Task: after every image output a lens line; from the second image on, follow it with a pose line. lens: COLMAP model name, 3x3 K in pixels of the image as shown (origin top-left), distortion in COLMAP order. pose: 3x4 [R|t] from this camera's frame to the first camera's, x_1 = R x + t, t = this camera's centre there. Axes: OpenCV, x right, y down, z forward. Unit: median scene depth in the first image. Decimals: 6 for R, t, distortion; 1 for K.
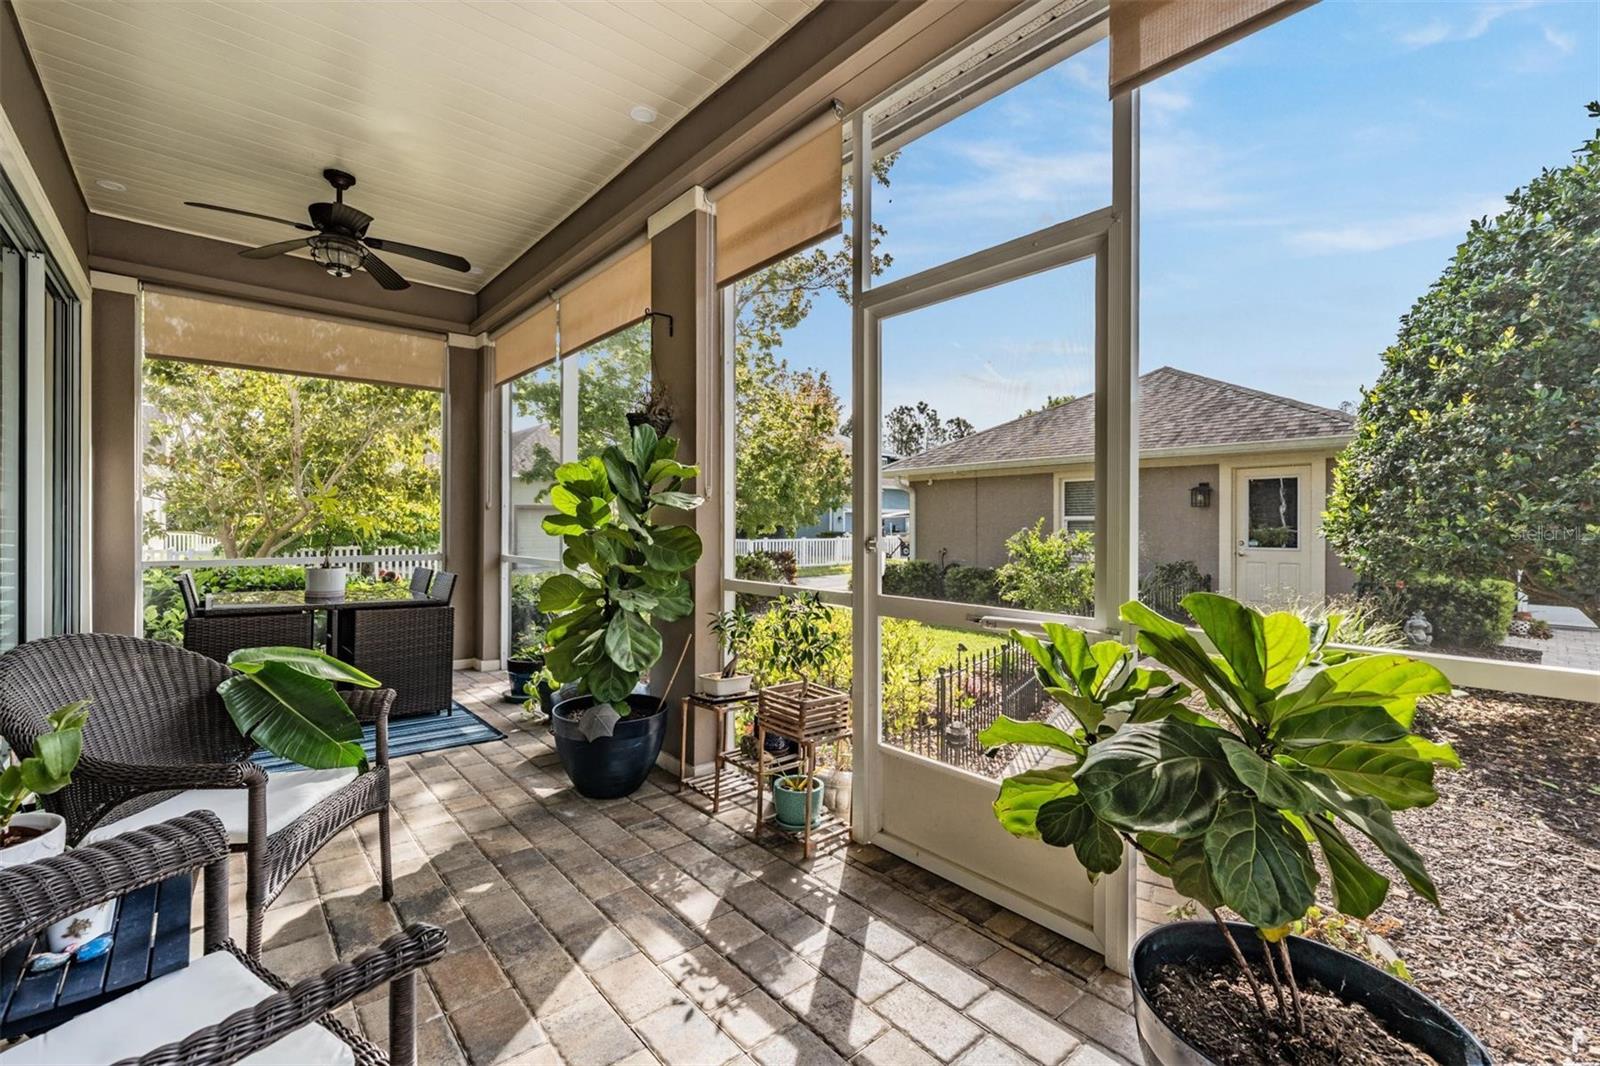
lens RADIAL K [[658.1, 0, 800.0], [0, 658.1, 533.0], [0, 0, 1]] dist [-0.000001, -0.000025]
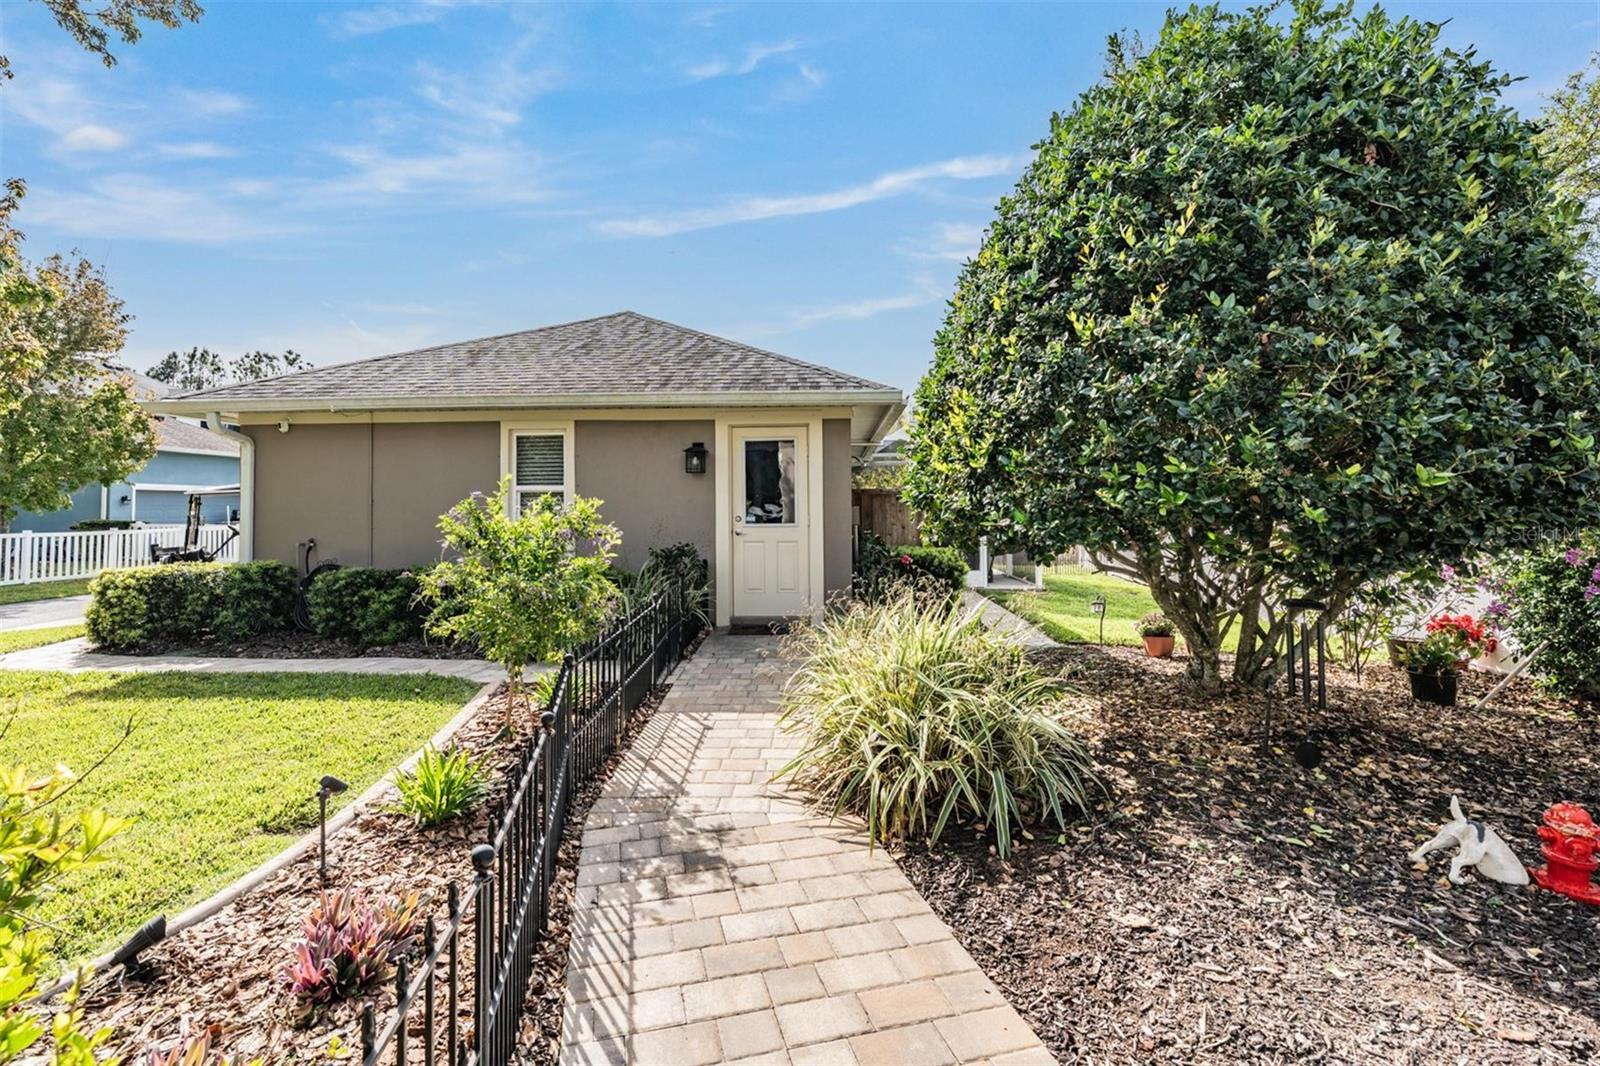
lens RADIAL K [[723.8, 0, 797.1], [0, 723.8, 479.5], [0, 0, 1]] dist [0.000291, 0.000325]
pose [[0.700372, 0.022736, 0.713416, 0.084071], [0.016250, 0.998726, -0.047782, 0.010943], [-0.713593, 0.045059, 0.699110, 0.322532]]
